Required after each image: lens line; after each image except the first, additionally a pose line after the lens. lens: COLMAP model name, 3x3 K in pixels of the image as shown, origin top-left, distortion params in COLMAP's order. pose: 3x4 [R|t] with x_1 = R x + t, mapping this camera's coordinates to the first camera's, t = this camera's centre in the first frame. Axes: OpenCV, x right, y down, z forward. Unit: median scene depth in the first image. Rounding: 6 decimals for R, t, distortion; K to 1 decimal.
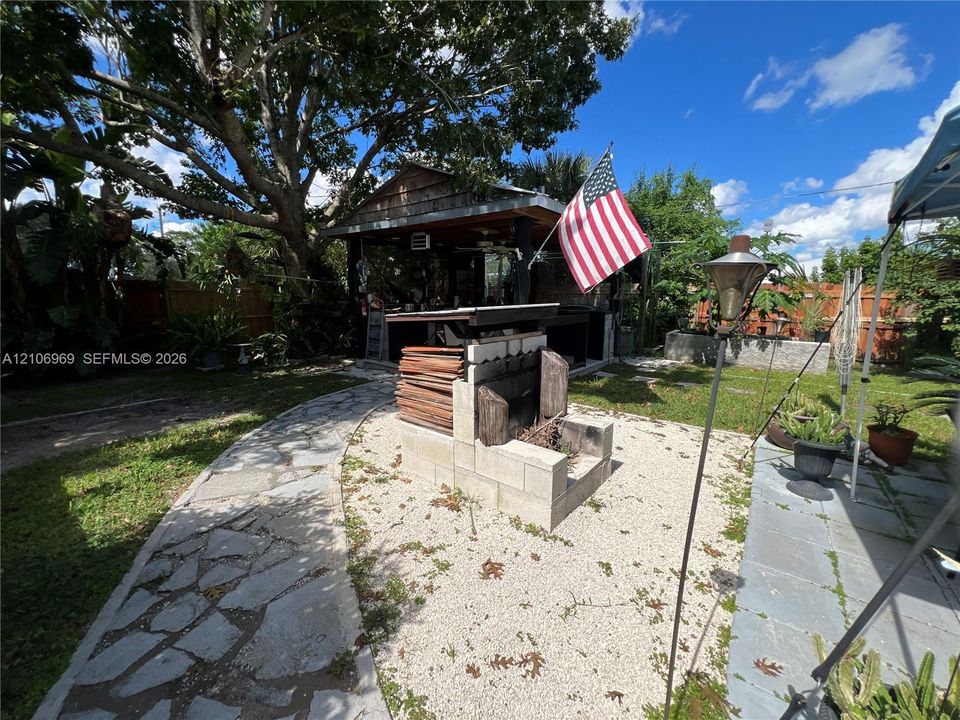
lens RADIAL K [[384.7, 0, 478.1], [0, 384.7, 356.7], [0, 0, 1]] dist [-0.004589, 0.000994]
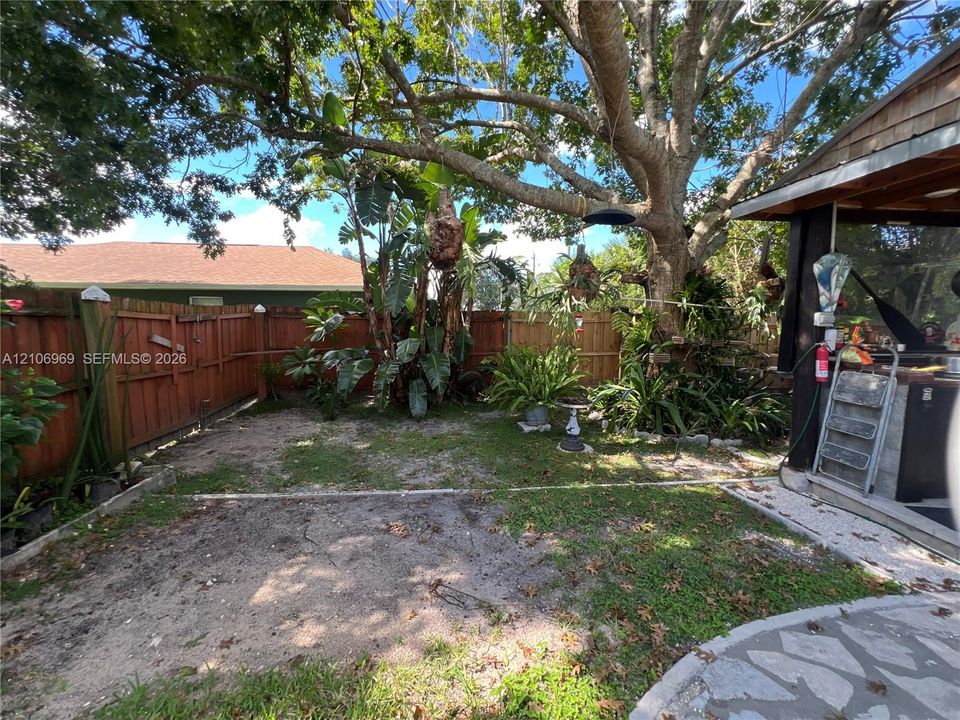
lens RADIAL K [[384.7, 0, 478.1], [0, 384.7, 356.7], [0, 0, 1]] dist [-0.004589, 0.000994]
pose [[0.681983, 0.066692, -0.728321, -0.242146], [-0.122803, 0.992137, -0.024140, -0.071252], [0.720984, 0.105903, 0.684811, 0.401807]]
